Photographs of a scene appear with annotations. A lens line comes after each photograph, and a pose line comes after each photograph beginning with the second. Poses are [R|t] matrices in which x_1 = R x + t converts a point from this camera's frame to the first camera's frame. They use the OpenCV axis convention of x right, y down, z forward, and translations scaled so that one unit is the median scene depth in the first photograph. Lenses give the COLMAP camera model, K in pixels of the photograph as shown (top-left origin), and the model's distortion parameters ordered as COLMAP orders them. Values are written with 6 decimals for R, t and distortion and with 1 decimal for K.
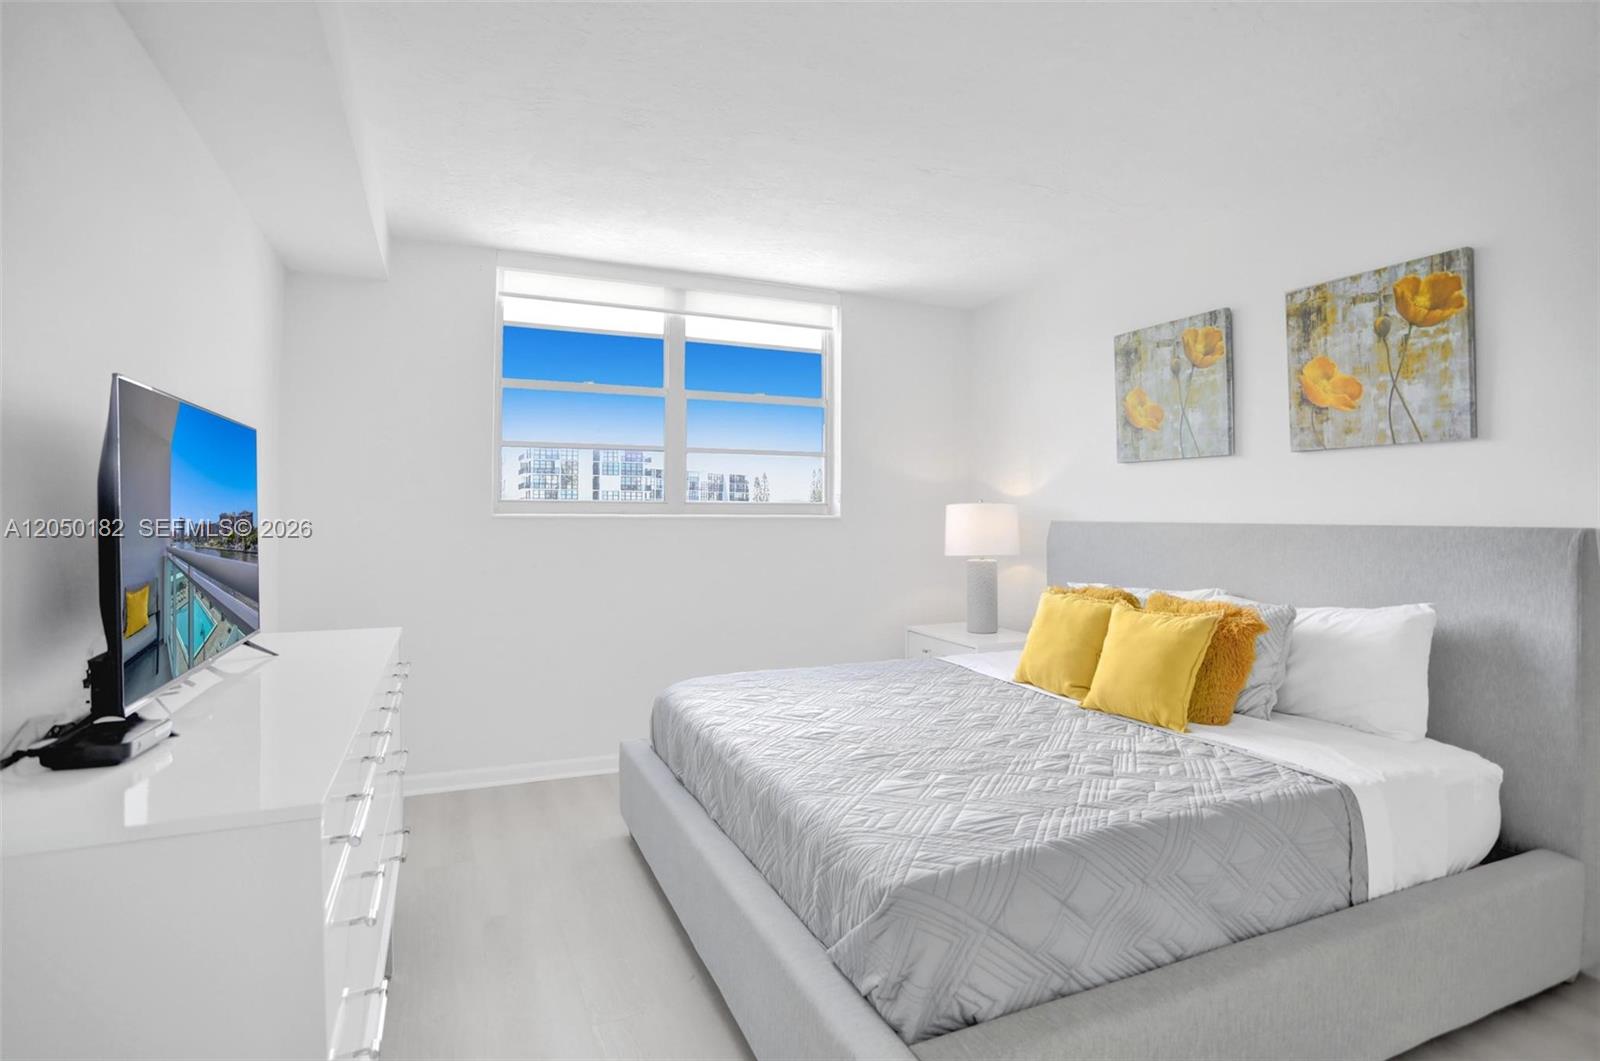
lens RADIAL K [[807.1, 0, 802.9], [0, 807.1, 512.1], [0, 0, 1]] dist [-0.071764, 0.035474]
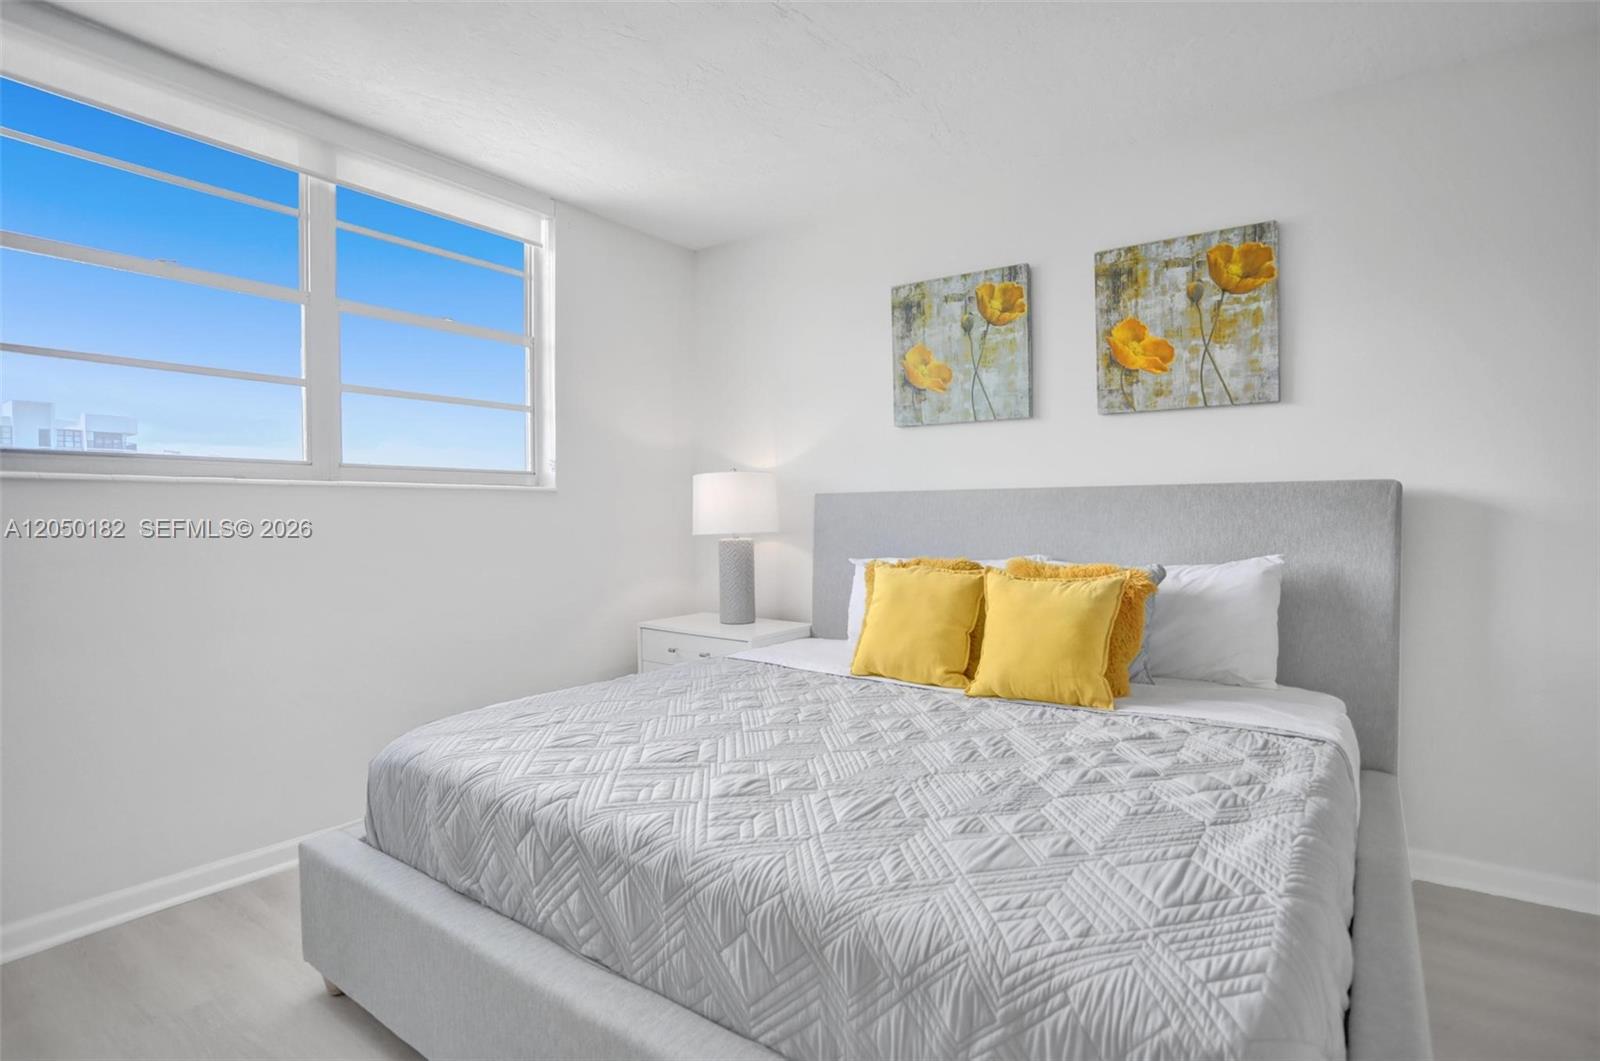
lens RADIAL K [[824.0, 0, 804.6], [0, 824.0, 511.4], [0, 0, 1]] dist [-0.001828, -0.000322]
pose [[0.857191, -0.022255, 0.514518, -0.251038], [0.013767, 0.999699, 0.020305, 0.022252], [-0.514815, -0.010322, 0.857239, 0.311138]]
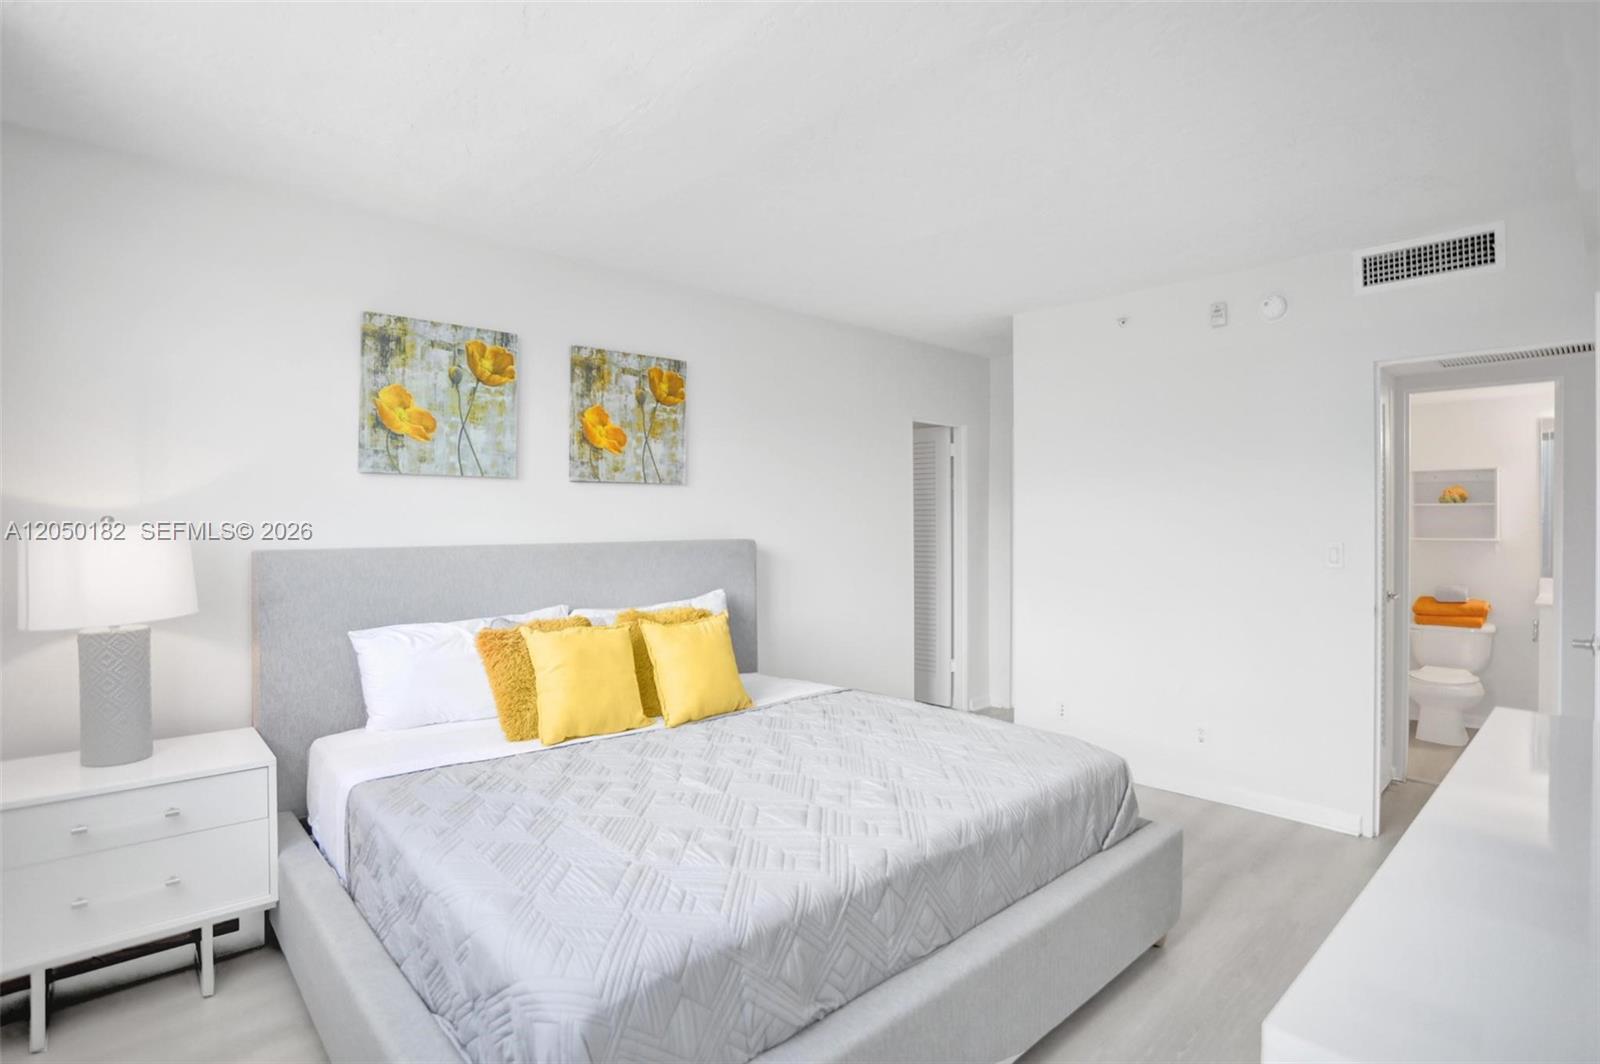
lens RADIAL K [[786.6, 0, 779.7], [0, 786.6, 536.3], [0, 0, 1]] dist [-0.047872, 0.015925]
pose [[-0.284912, 0.012779, 0.958468, -0.608422], [0.019673, 0.999778, -0.007482, 0.021811], [-0.958352, 0.016724, -0.285101, 1.093785]]
